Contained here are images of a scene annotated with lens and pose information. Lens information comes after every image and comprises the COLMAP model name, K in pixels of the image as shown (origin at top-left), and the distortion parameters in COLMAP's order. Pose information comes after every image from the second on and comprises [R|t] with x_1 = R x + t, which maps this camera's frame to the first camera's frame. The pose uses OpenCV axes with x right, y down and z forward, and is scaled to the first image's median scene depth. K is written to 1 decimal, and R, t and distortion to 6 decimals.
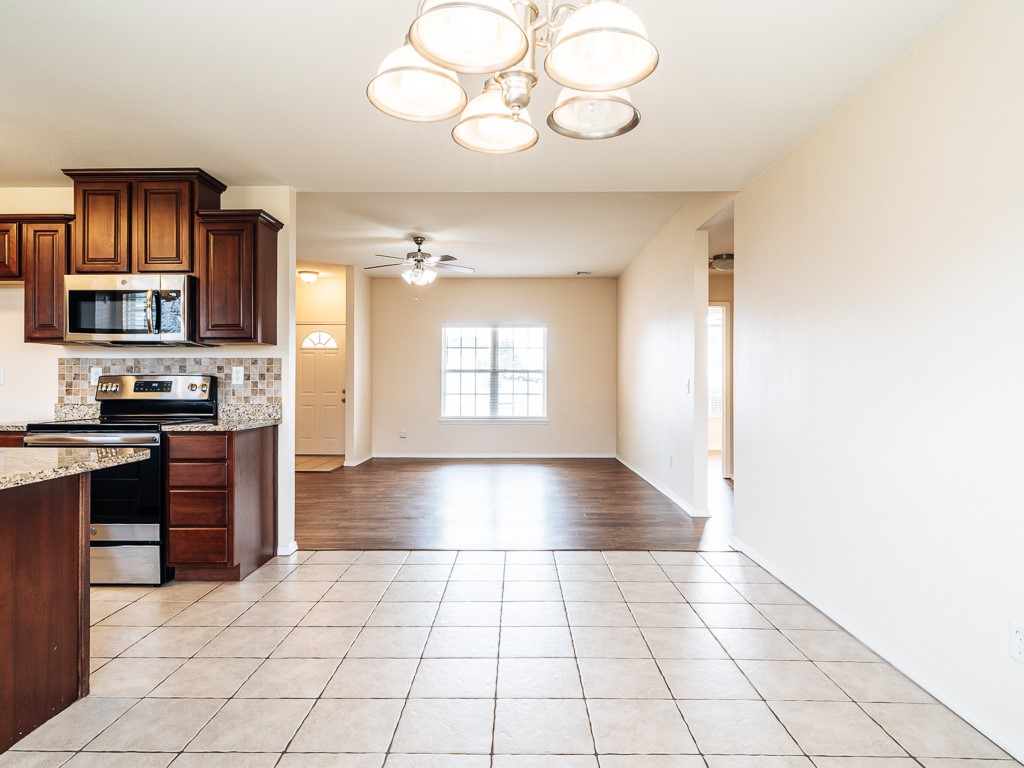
lens RADIAL K [[595.7, 0, 518.3], [0, 595.7, 381.6], [0, 0, 1]] dist [-0.001147, -0.001757]
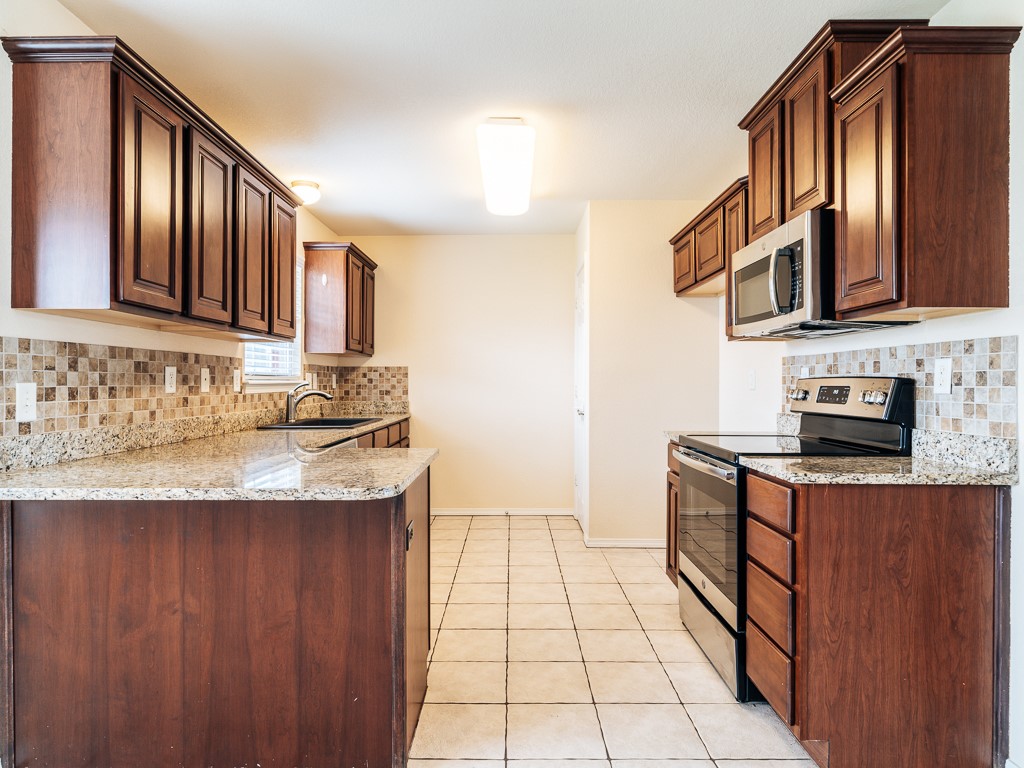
lens RADIAL K [[595.7, 0, 497.0], [0, 595.7, 382.7], [0, 0, 1]] dist [-0.001147, -0.001757]
pose [[-0.006122, -0.000515, -0.999981, 0.040856], [-0.000301, 1.000000, -0.000513, -0.004258], [0.999981, 0.000298, -0.006122, 0.620840]]
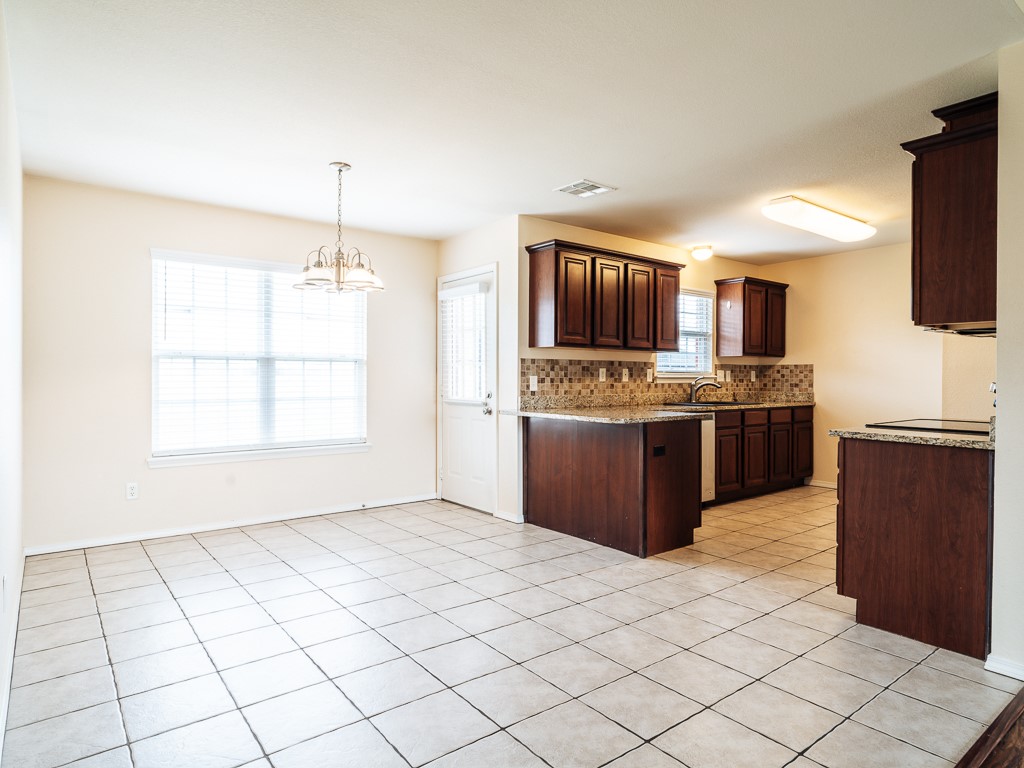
lens RADIAL K [[595.7, 0, 511.3], [0, 595.7, 381.3], [0, 0, 1]] dist [-0.001147, -0.001757]
pose [[-0.784532, -0.000056, -0.620088, 0.359966], [-0.004655, 0.999972, 0.005800, -0.000134], [0.620070, 0.007437, -0.784511, 1.165881]]
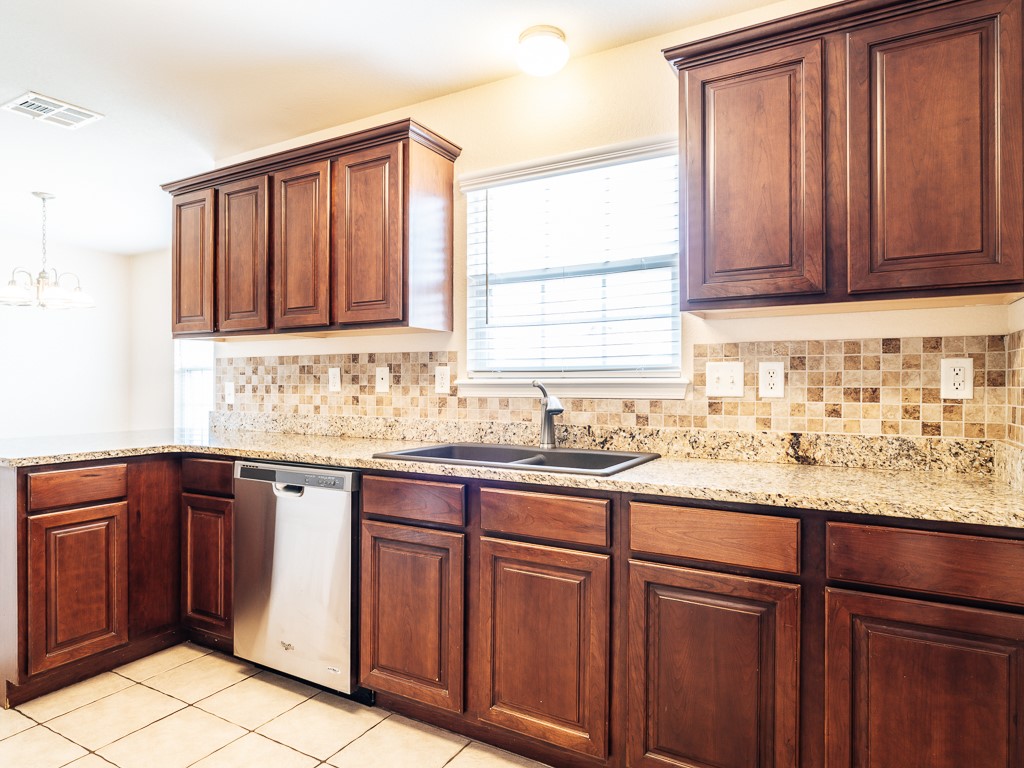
lens RADIAL K [[595.7, 0, 483.2], [0, 595.7, 382.4], [0, 0, 1]] dist [-0.001147, -0.001757]
pose [[-0.879058, -0.001279, 0.476714, -1.134682], [-0.001241, 0.999999, 0.000394, -0.004943], [-0.476714, -0.000246, -0.879059, 0.818478]]
